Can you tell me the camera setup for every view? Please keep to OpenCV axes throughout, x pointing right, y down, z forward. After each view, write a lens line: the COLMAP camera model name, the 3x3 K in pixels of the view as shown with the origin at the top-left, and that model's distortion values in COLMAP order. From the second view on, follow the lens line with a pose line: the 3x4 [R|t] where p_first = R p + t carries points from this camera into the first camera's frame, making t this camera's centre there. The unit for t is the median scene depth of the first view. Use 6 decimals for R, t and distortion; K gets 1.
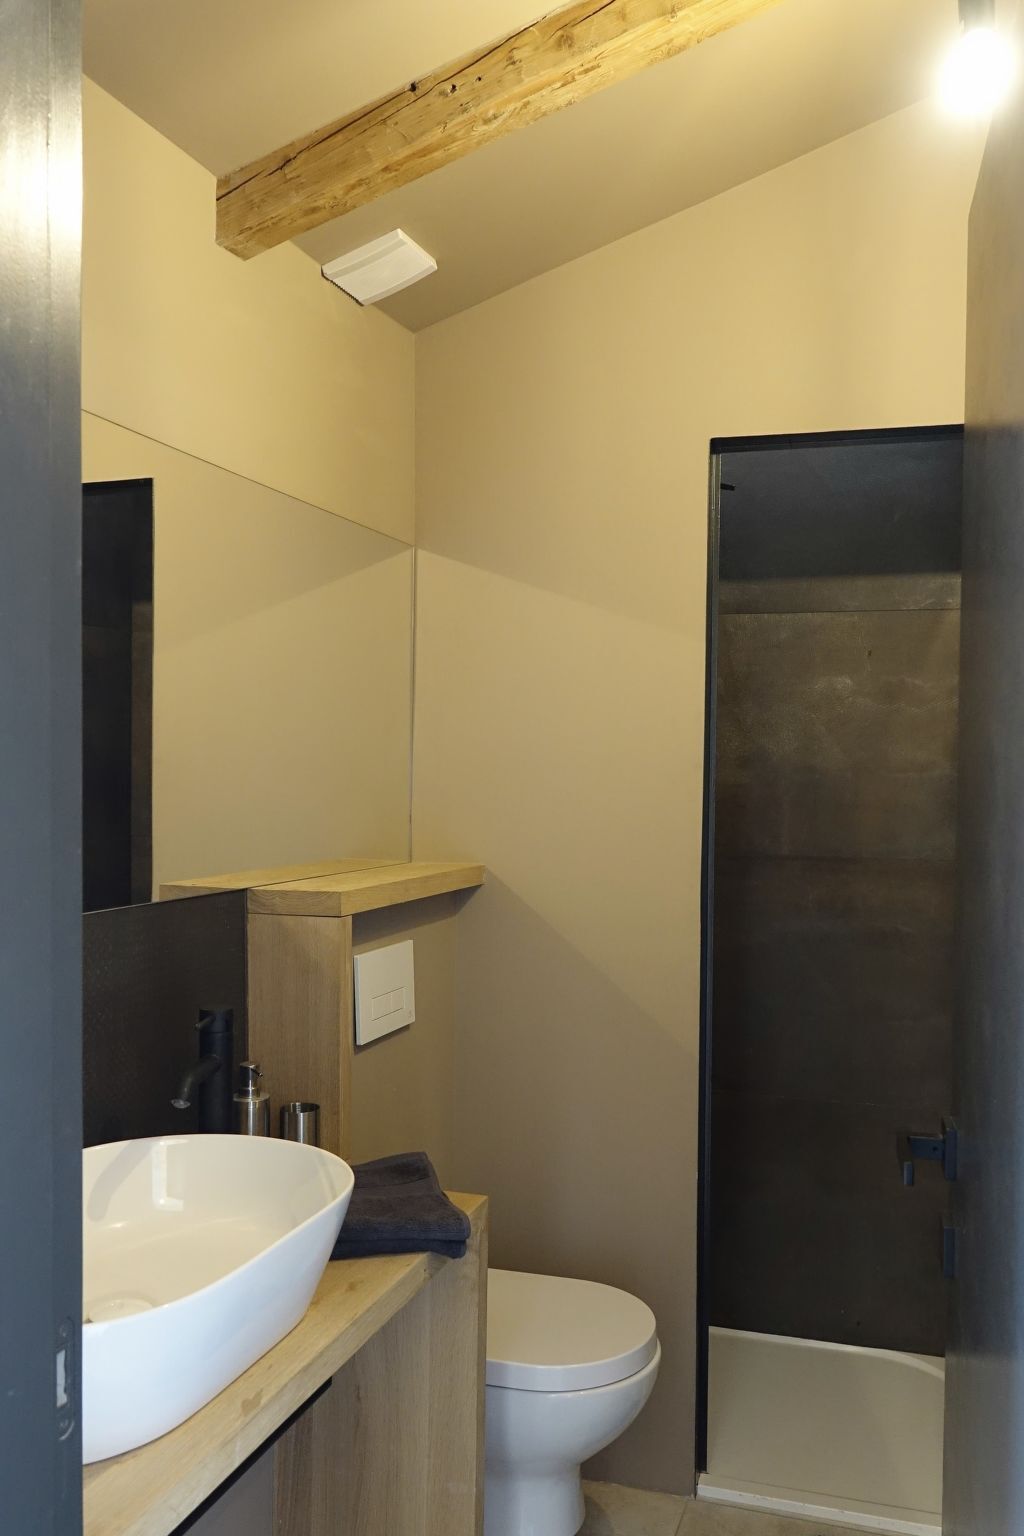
lens RADIAL K [[1458.5, 0, 516.3], [0, 1458.5, 768.2], [0, 0, 1]] dist [-0.003822, -0.002199]
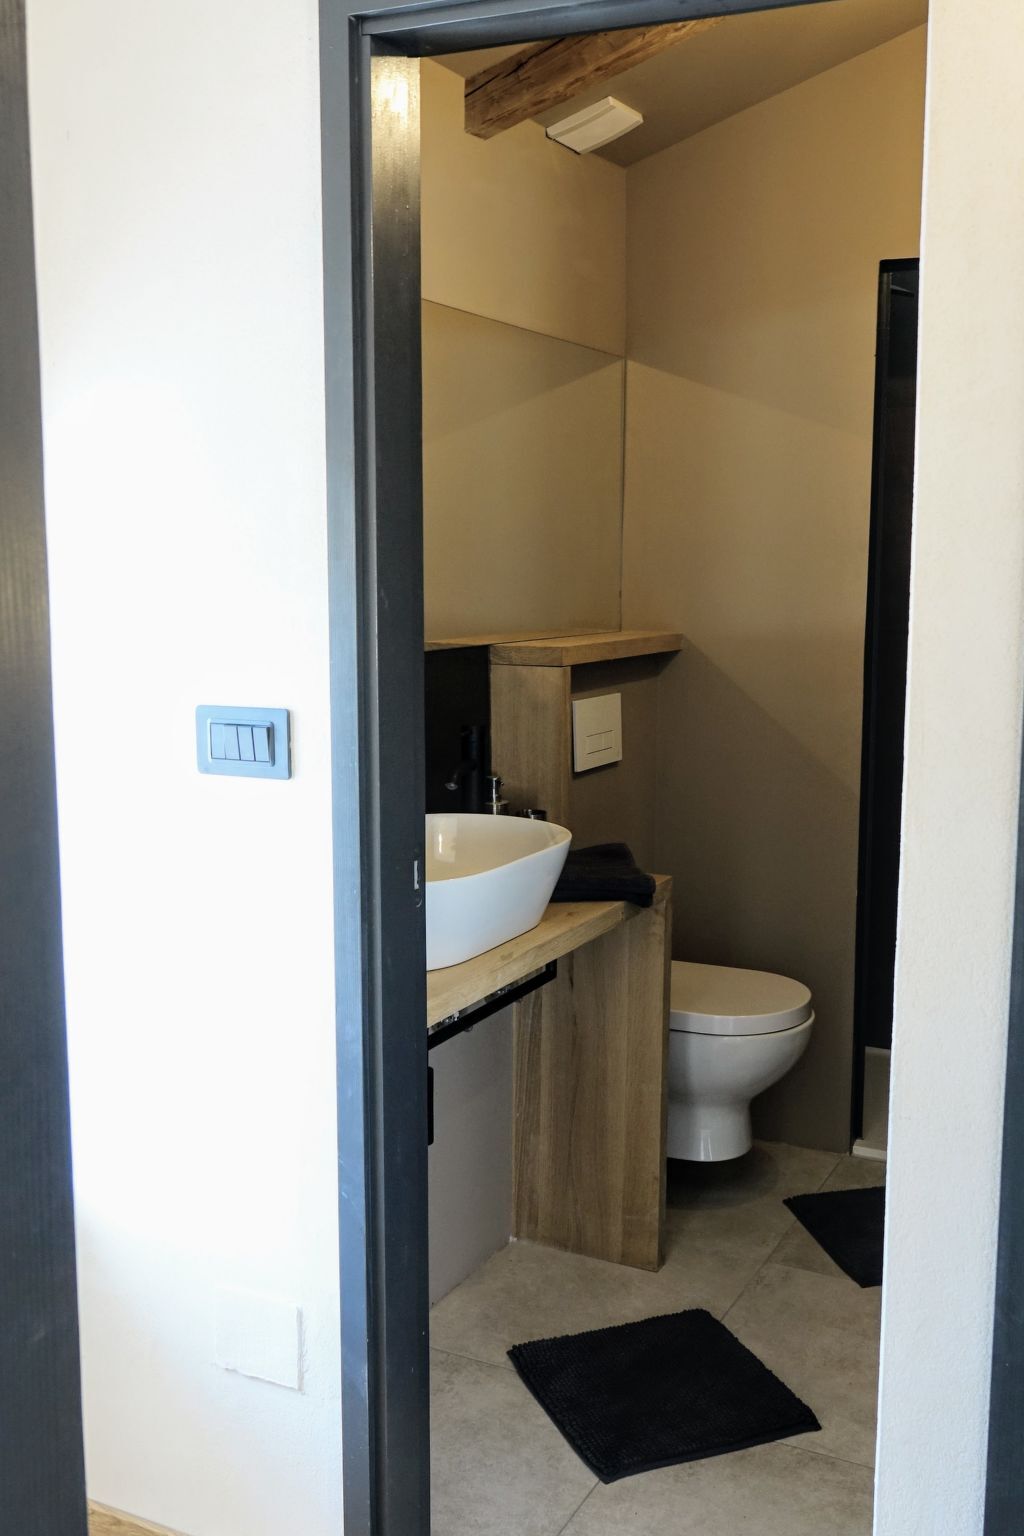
lens RADIAL K [[1458.5, 0, 516.3], [0, 1458.5, 768.2], [0, 0, 1]] dist [-0.003822, -0.002199]
pose [[0.988859, 0.017184, -0.147862, 0.032328], [0.004565, 0.989346, 0.145512, 0.003253], [0.148787, -0.144566, 0.978245, -0.284507]]
